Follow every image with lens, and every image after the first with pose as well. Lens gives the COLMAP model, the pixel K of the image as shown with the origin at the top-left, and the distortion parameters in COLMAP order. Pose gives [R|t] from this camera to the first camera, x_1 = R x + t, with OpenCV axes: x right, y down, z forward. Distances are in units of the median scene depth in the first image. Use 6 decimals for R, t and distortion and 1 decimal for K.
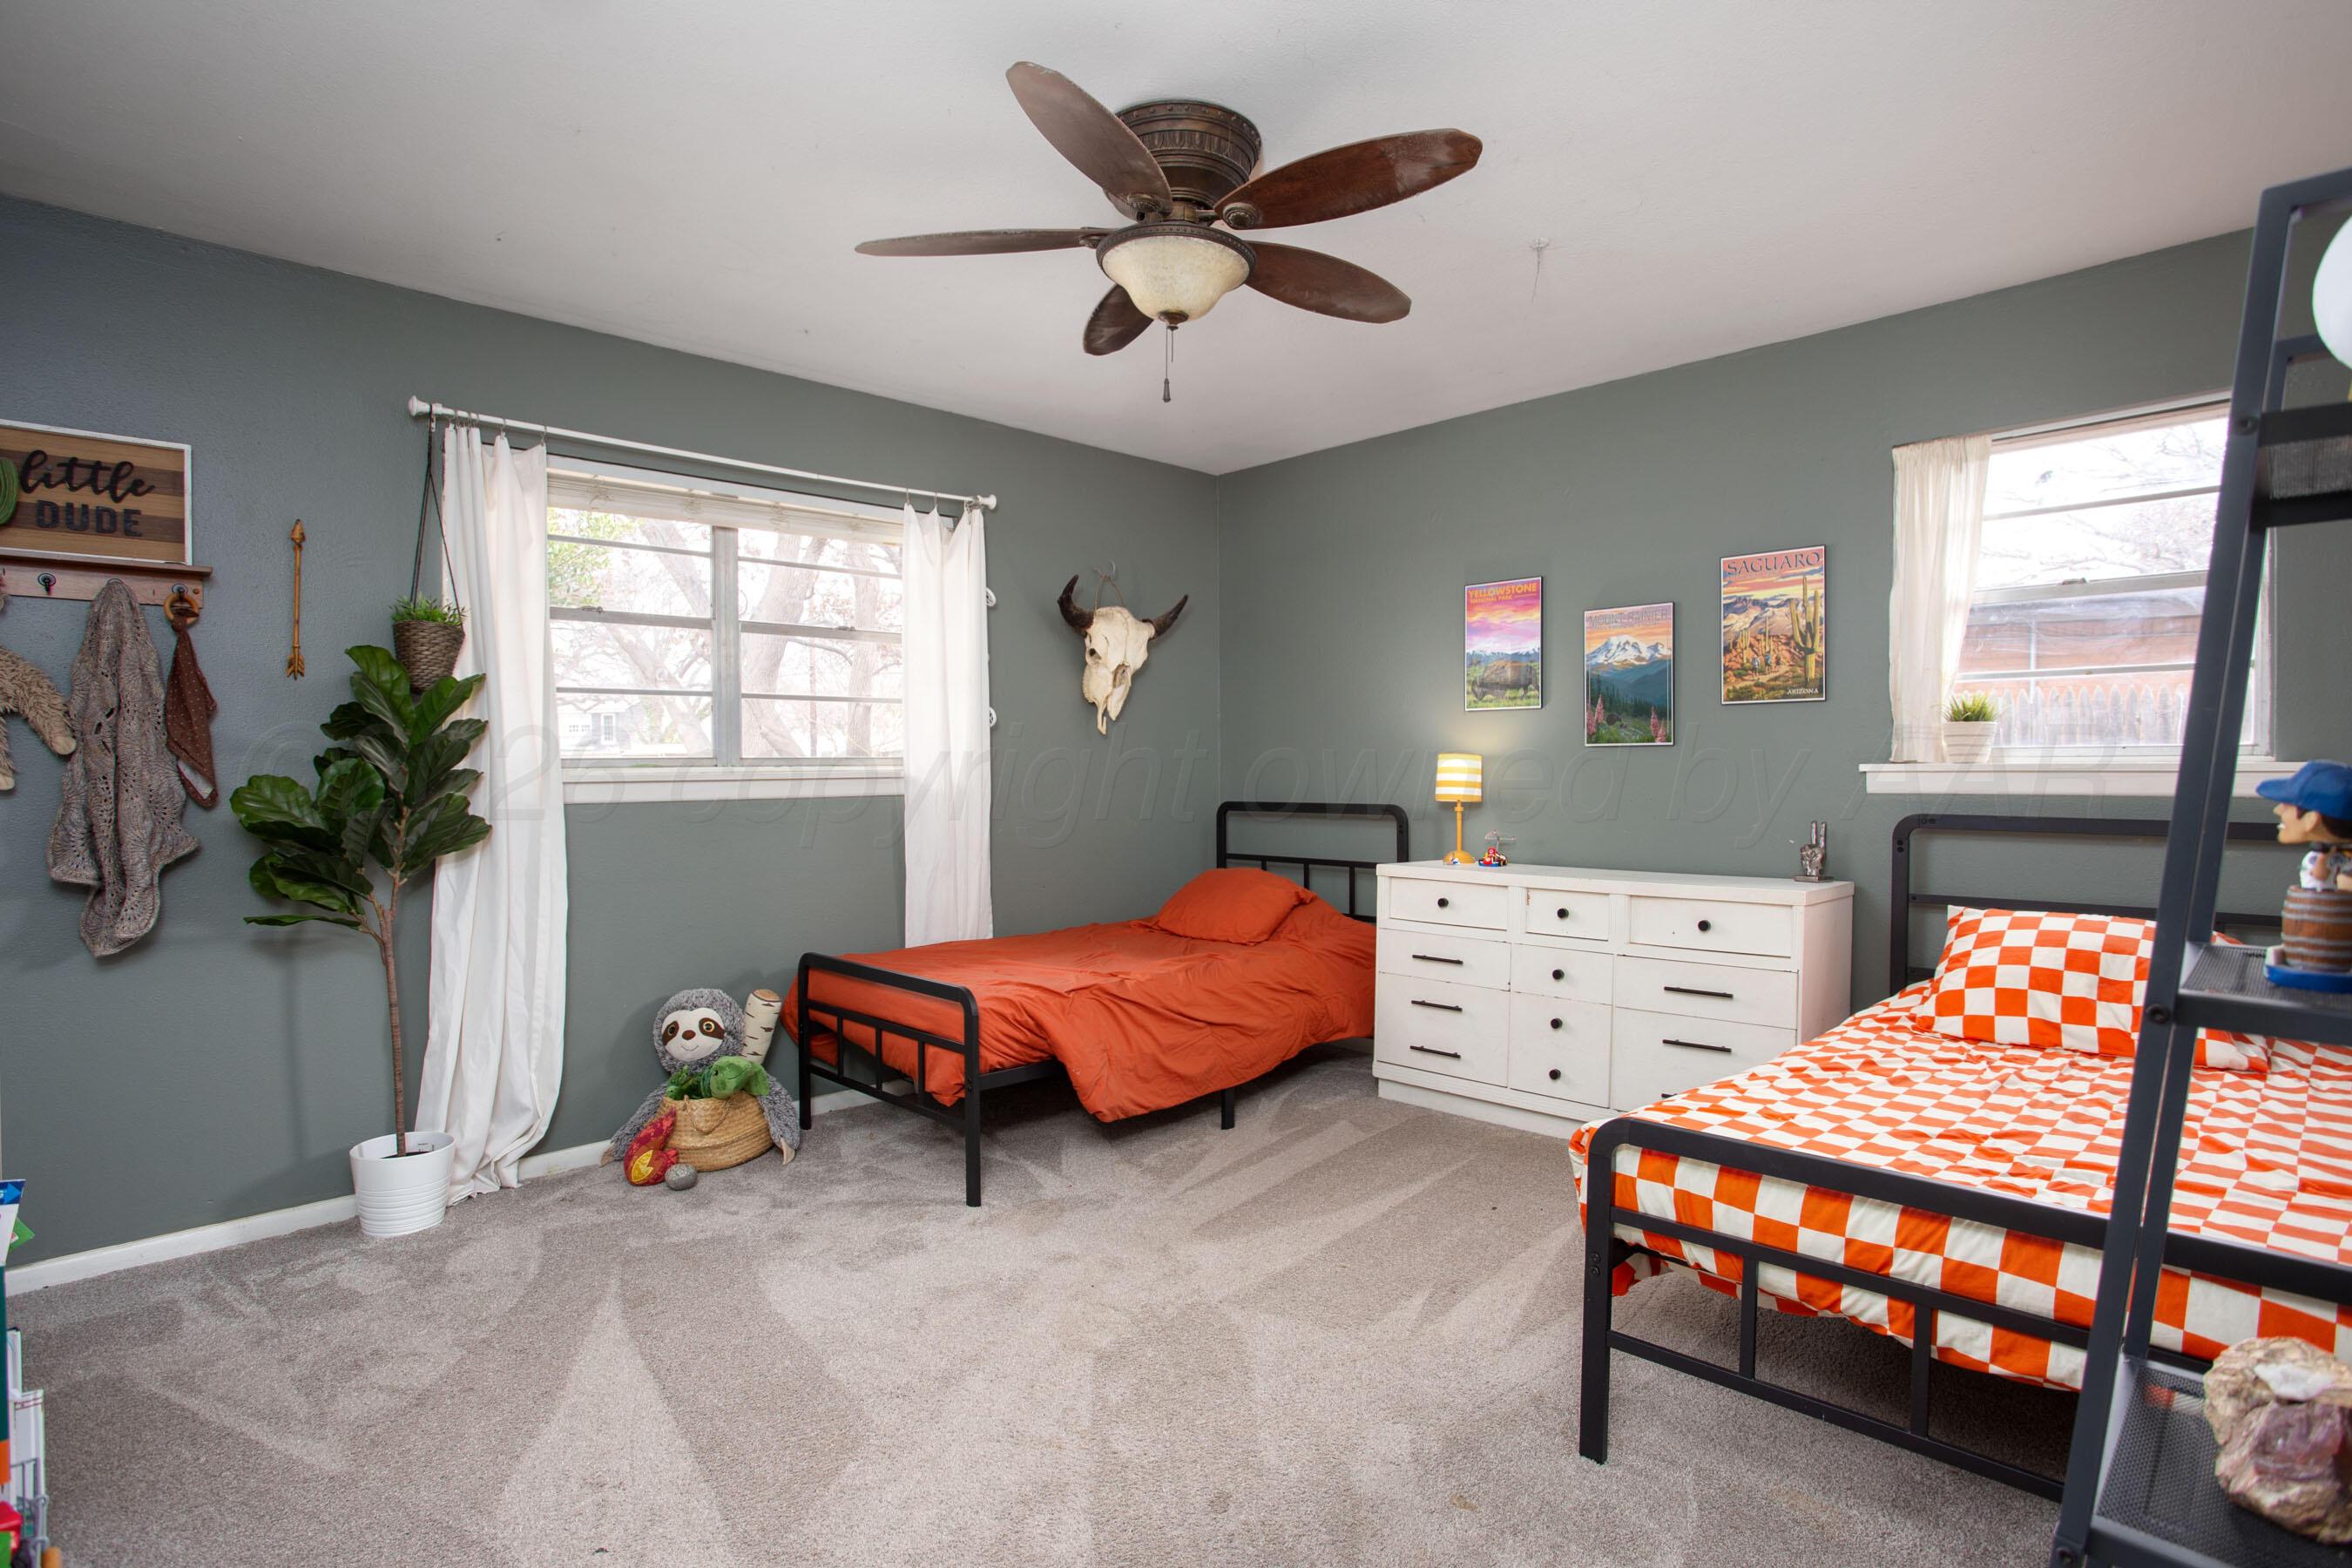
lens RADIAL K [[1184.1, 0, 1217.6], [0, 1184.1, 767.8], [0, 0, 1]] dist [-0.057492, 0.030543]
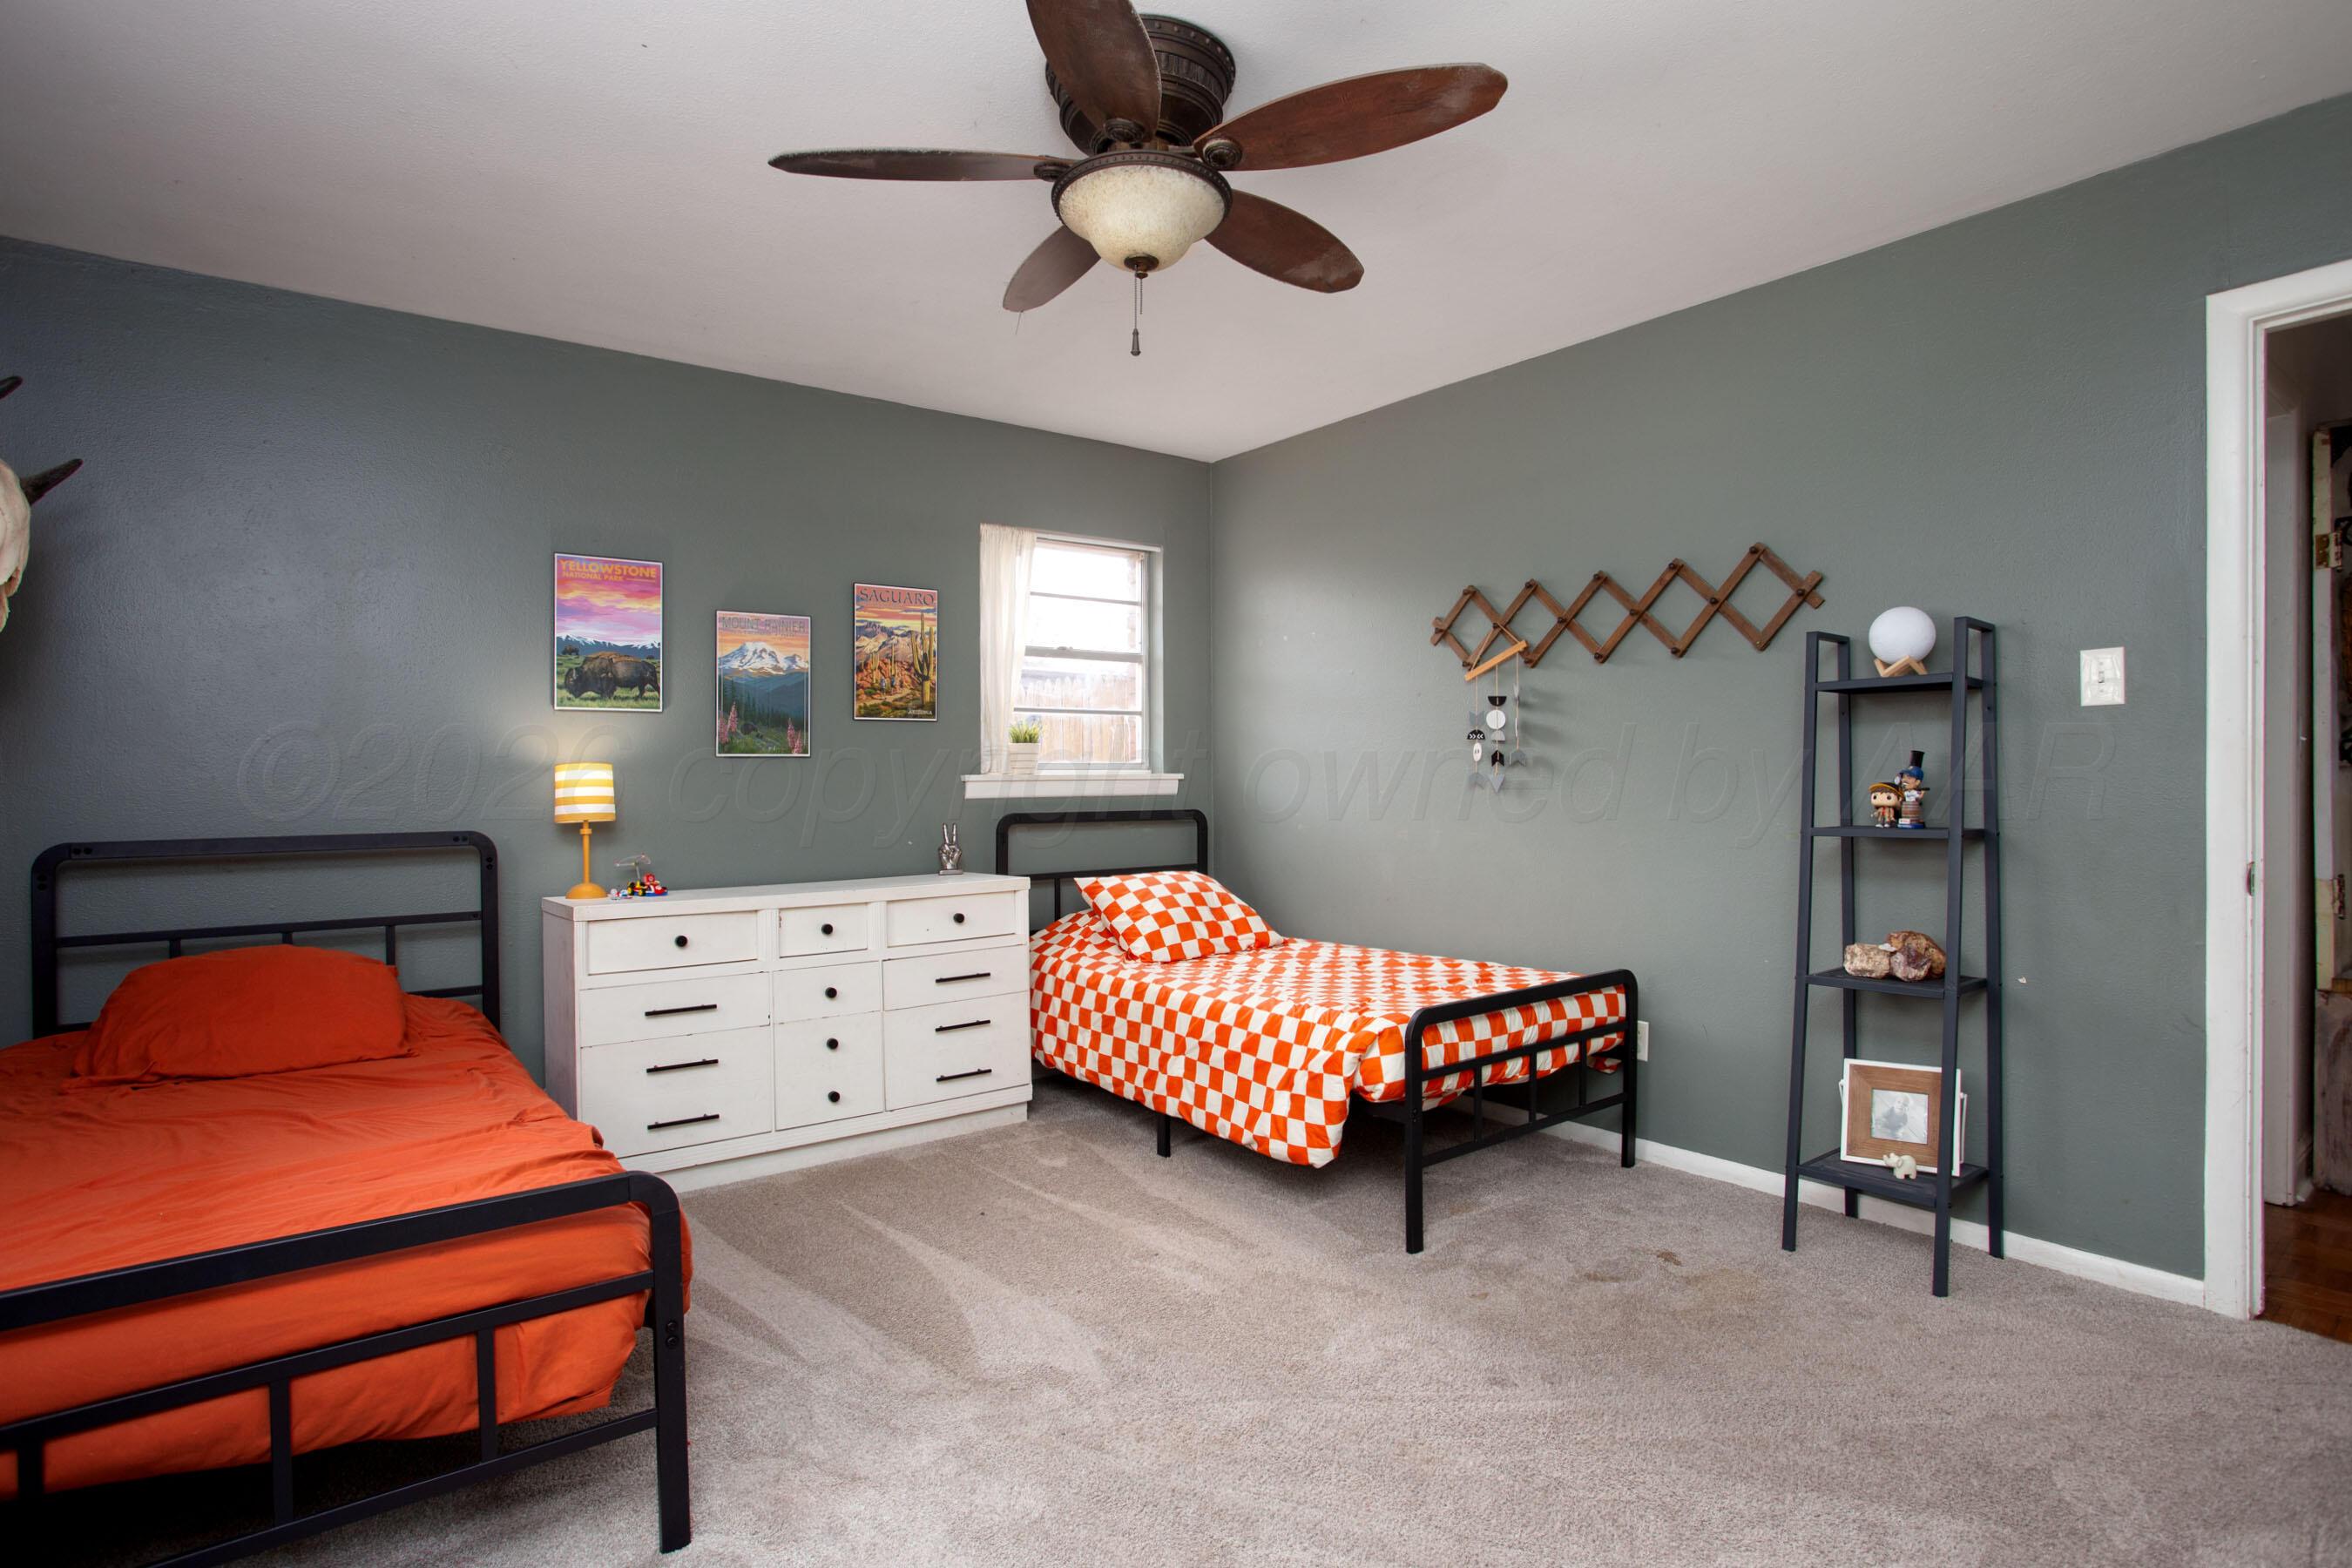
lens RADIAL K [[1179.5, 0, 1176.0], [0, 1179.5, 784.0], [0, 0, 1]] dist [-0.069705, 0.030753]
pose [[0.148664, -0.005175, 0.988874, -0.593724], [0.009275, 0.999950, 0.003839, 0.003558], [-0.988844, 0.008601, 0.148705, 0.556609]]
